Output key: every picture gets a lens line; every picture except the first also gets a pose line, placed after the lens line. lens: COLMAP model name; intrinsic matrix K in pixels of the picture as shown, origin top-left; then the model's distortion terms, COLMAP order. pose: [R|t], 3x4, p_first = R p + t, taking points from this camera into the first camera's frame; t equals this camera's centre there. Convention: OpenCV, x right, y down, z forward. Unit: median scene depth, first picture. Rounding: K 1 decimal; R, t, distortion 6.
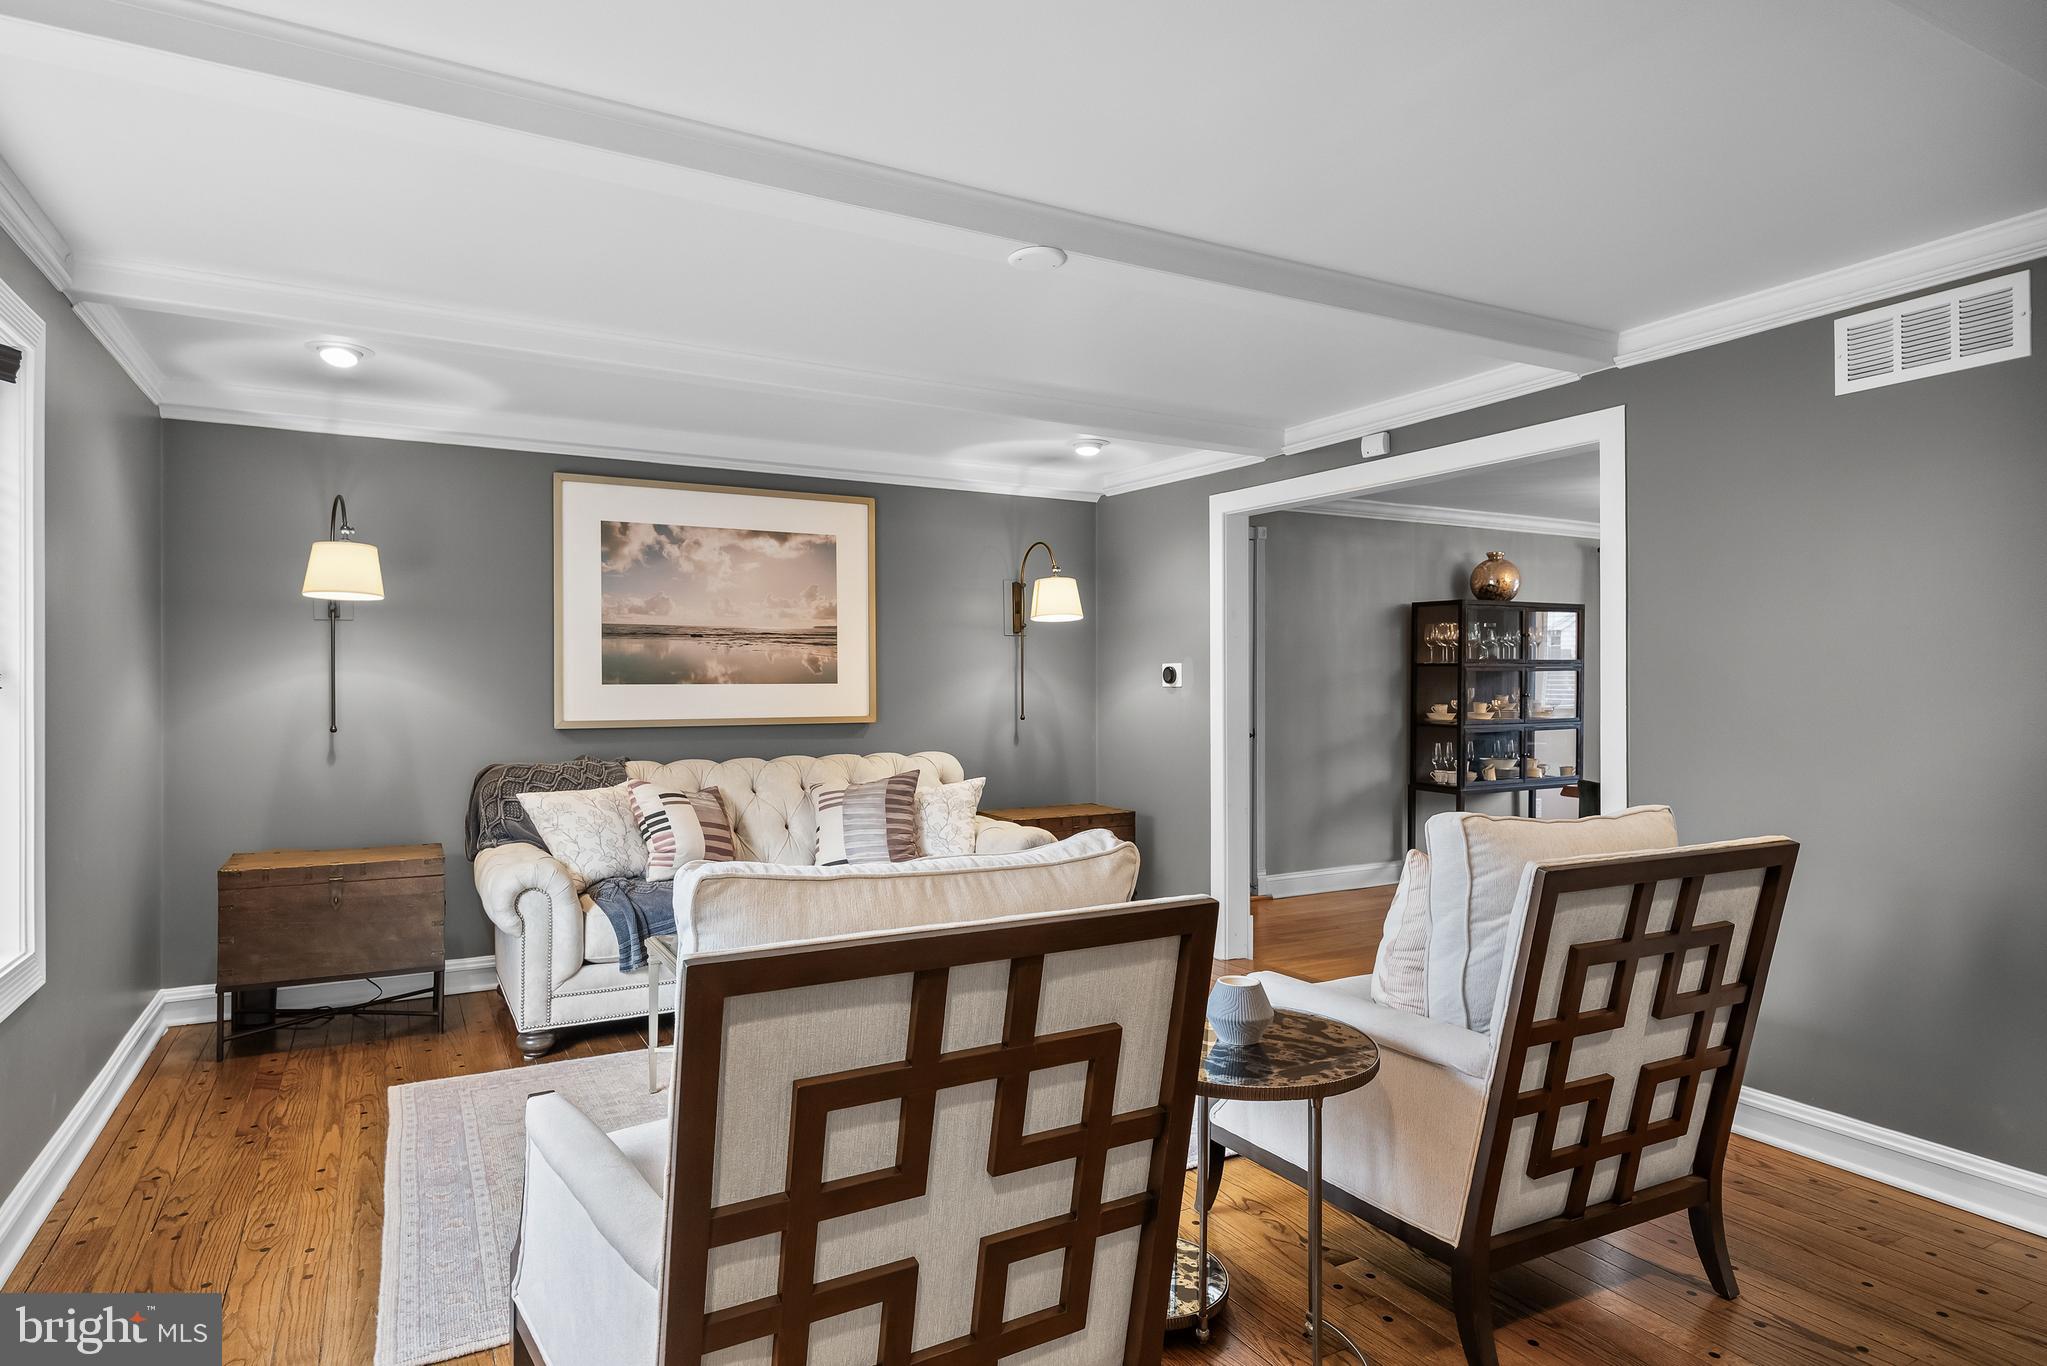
lens RADIAL K [[1096.9, 0, 1024.7], [0, 1096.9, 682.4], [0, 0, 1]] dist [-0.016822, -0.000002]
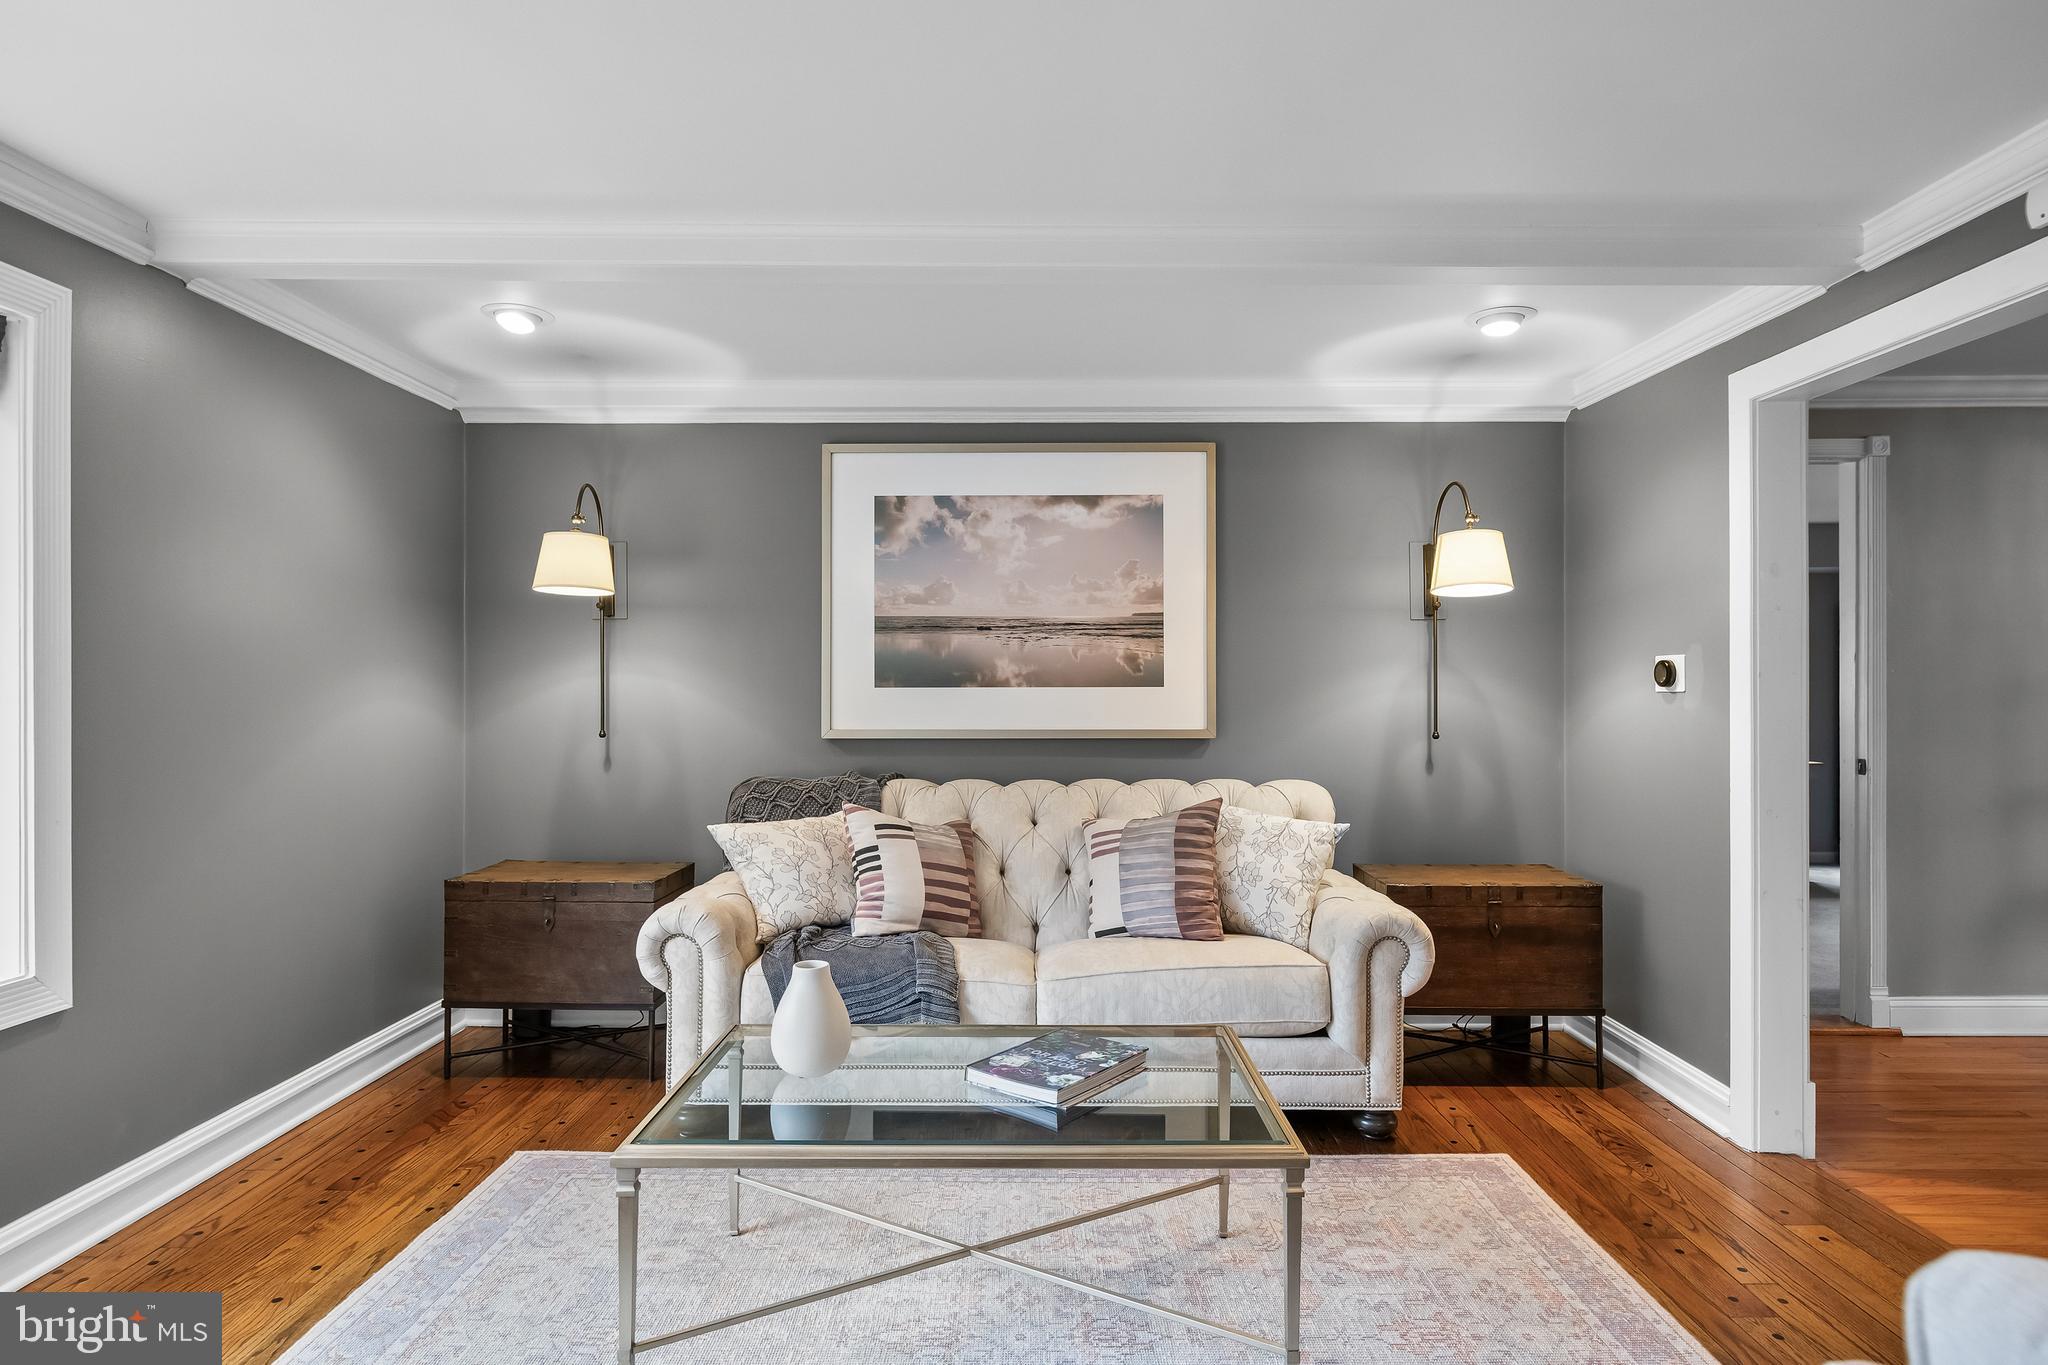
lens RADIAL K [[1097.5, 0, 1020.8], [0, 1097.5, 685.0], [0, 0, 1]] dist [-0.016822, -0.000002]
pose [[0.870900, -0.000697, -0.491460, 0.132332], [-0.001662, 0.999989, -0.004364, 0.003407], [0.491458, 0.004617, 0.870889, 0.309288]]
